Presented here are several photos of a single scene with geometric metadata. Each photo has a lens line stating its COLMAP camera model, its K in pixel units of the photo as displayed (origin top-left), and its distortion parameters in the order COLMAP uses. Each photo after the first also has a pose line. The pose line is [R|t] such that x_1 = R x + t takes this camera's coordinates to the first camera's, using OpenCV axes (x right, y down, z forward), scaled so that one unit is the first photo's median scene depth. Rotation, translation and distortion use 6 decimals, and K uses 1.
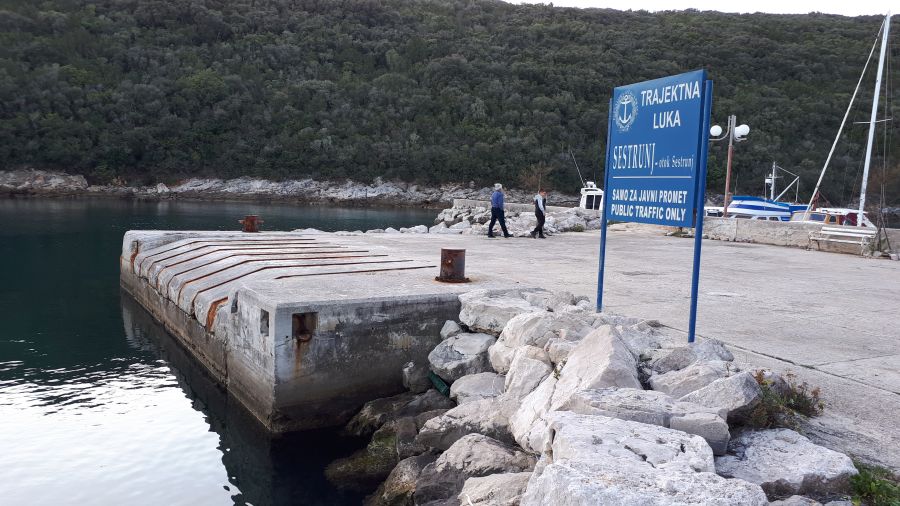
lens RADIAL K [[708.2, 0, 452.3], [0, 708.2, 278.3], [0, 0, 1]] dist [0.083232, -0.122474]
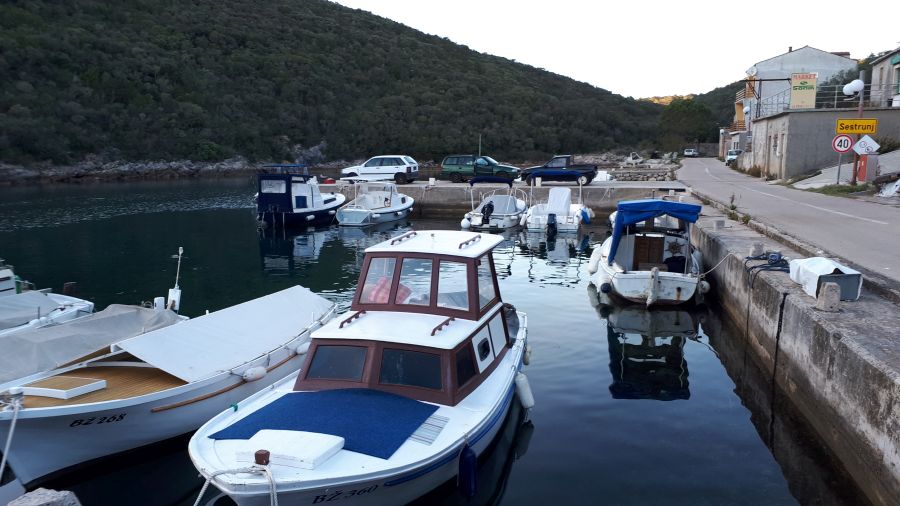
lens RADIAL K [[708.2, 0, 452.3], [0, 708.2, 278.3], [0, 0, 1]] dist [0.083232, -0.122474]
pose [[0.651933, -0.169988, 0.738978, 0.255589], [0.128617, 0.985217, 0.113164, -0.017984], [-0.747289, 0.021269, 0.664158, 0.209350]]
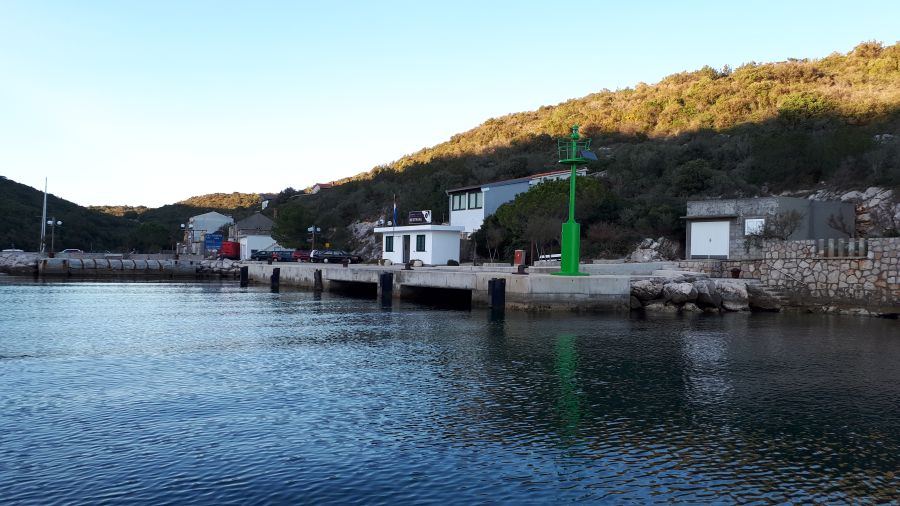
lens RADIAL K [[709.0, 0, 450.0], [0, 709.0, 253.0], [0, 0, 1]] dist [0.144794, -0.195253]
pose [[-0.013600, -0.021079, 0.999685, -0.846781], [0.114460, 0.993173, 0.022499, 0.010340], [-0.993335, 0.114730, -0.011094, -0.175783]]
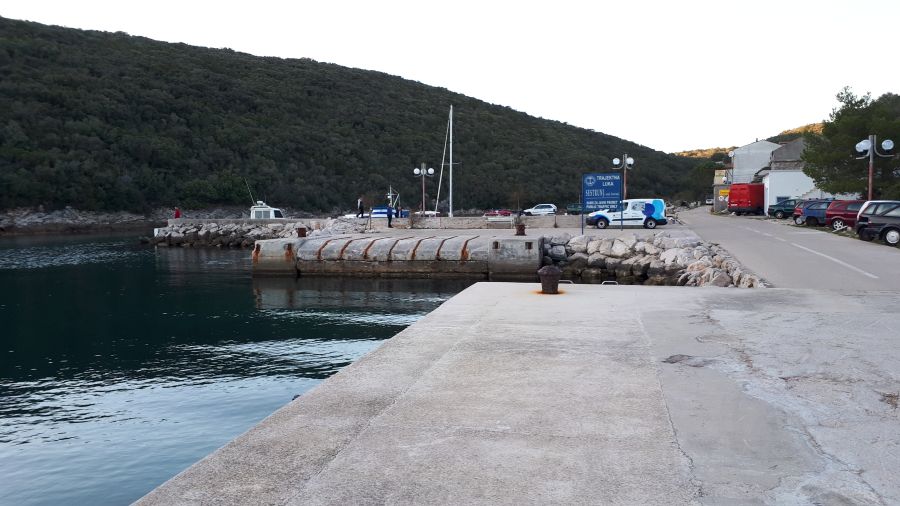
lens RADIAL K [[709.0, 0, 450.0], [0, 709.0, 253.0], [0, 0, 1]] dist [0.144794, -0.195253]
pose [[0.700417, -0.093364, 0.707601, -0.297333], [0.132161, 0.991228, -0.000033, 0.004855], [-0.701391, 0.093540, 0.706612, -0.112015]]
